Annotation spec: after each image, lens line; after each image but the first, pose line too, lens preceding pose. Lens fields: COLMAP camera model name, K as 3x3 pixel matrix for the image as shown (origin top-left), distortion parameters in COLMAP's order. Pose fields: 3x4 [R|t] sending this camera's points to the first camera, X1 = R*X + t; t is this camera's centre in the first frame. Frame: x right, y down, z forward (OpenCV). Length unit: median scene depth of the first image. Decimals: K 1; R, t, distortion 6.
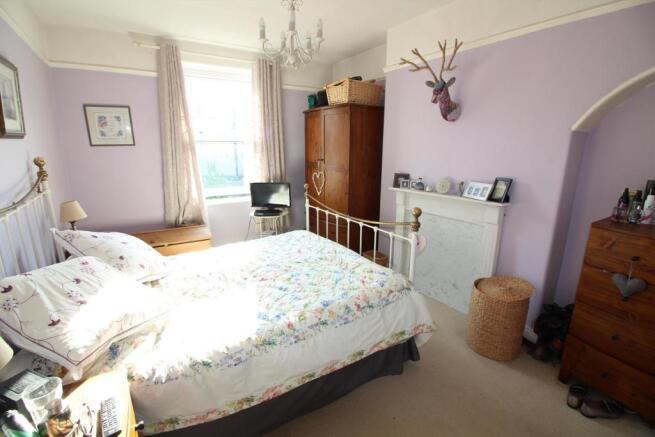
lens RADIAL K [[306.4, 0, 326.3], [0, 306.4, 219.8], [0, 0, 1]] dist [-0.006653, -0.008155]
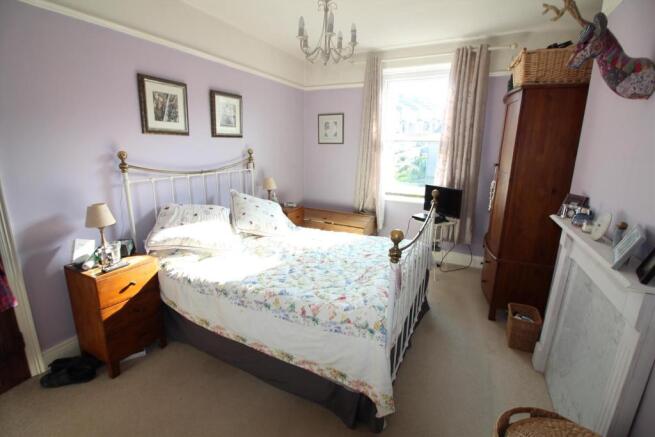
lens RADIAL K [[306.4, 0, 320.5], [0, 306.4, 218.7], [0, 0, 1]] dist [-0.006653, -0.008155]
pose [[0.503851, 0.210732, -0.837691, 0.655890], [-0.216942, 0.969573, 0.113423, -0.088580], [0.836104, 0.124582, 0.534237, 0.379991]]
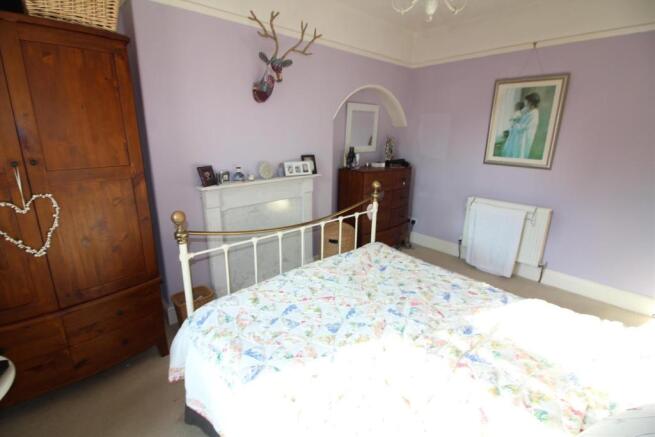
lens RADIAL K [[306.4, 0, 325.1], [0, 306.4, 214.5], [0, 0, 1]] dist [-0.006653, -0.008155]
pose [[-0.182419, -0.256882, 0.949071, -0.679820], [0.220754, 0.929922, 0.294130, -0.256407], [-0.958118, 0.263166, -0.112927, 1.108736]]
